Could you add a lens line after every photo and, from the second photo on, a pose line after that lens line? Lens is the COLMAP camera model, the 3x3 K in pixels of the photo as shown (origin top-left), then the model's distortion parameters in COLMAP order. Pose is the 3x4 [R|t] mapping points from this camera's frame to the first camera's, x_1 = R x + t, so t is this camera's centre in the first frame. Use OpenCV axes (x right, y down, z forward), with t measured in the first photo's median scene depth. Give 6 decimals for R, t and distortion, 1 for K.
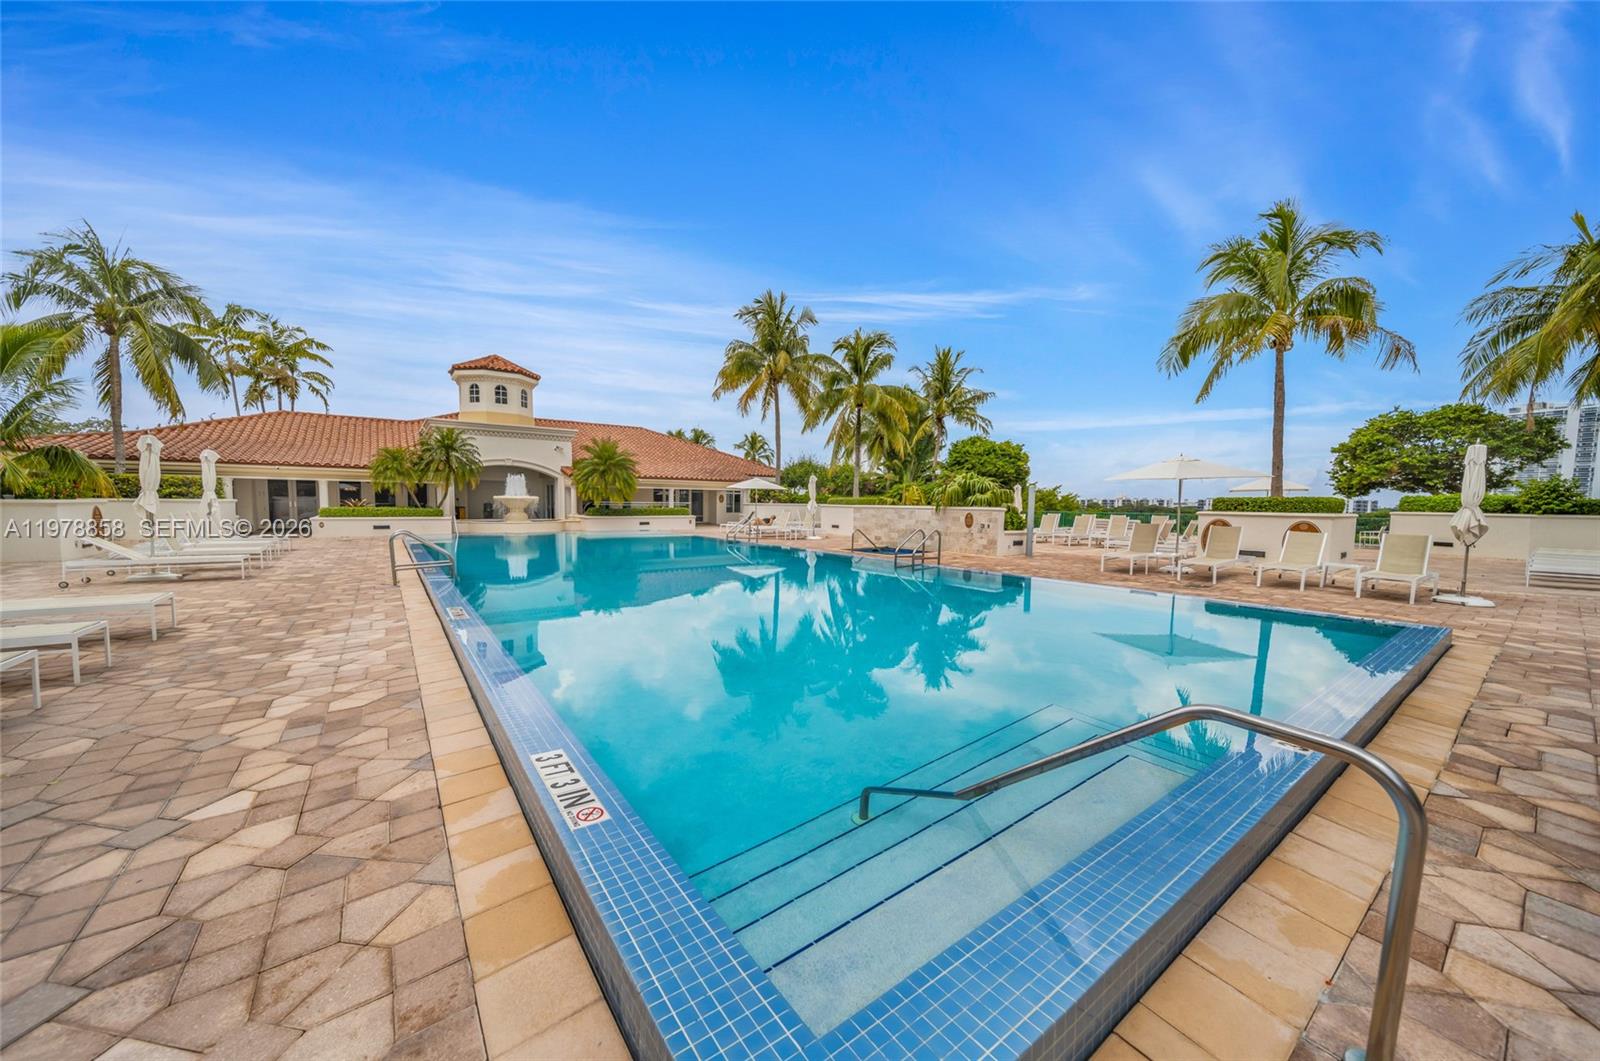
lens RADIAL K [[566.6, 0, 802.2], [0, 566.6, 502.6], [0, 0, 1]] dist [-0.000772, -0.000095]
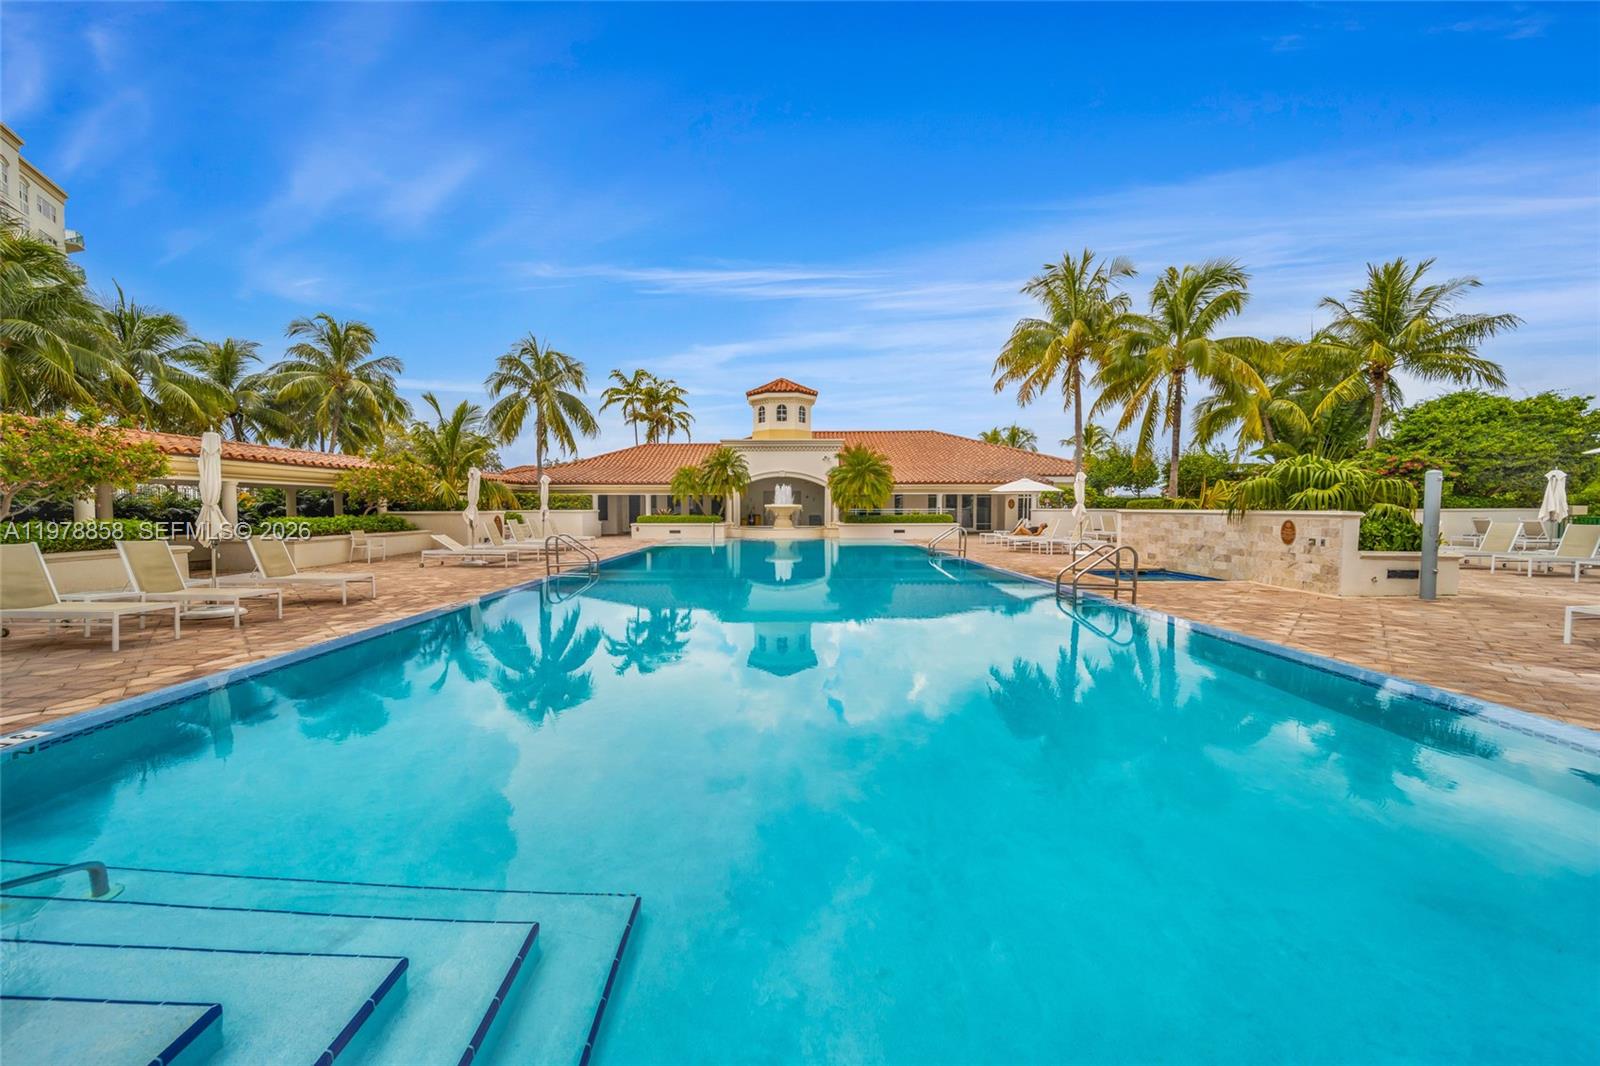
lens RADIAL K [[581.4, 0, 802.3], [0, 581.4, 502.2], [0, 0, 1]] dist [0.000361, -0.000359]
pose [[0.792640, -0.018484, -0.609410, 0.186411], [0.010343, 0.999804, -0.016872, 0.002607], [0.609603, 0.007070, 0.792676, 0.125185]]
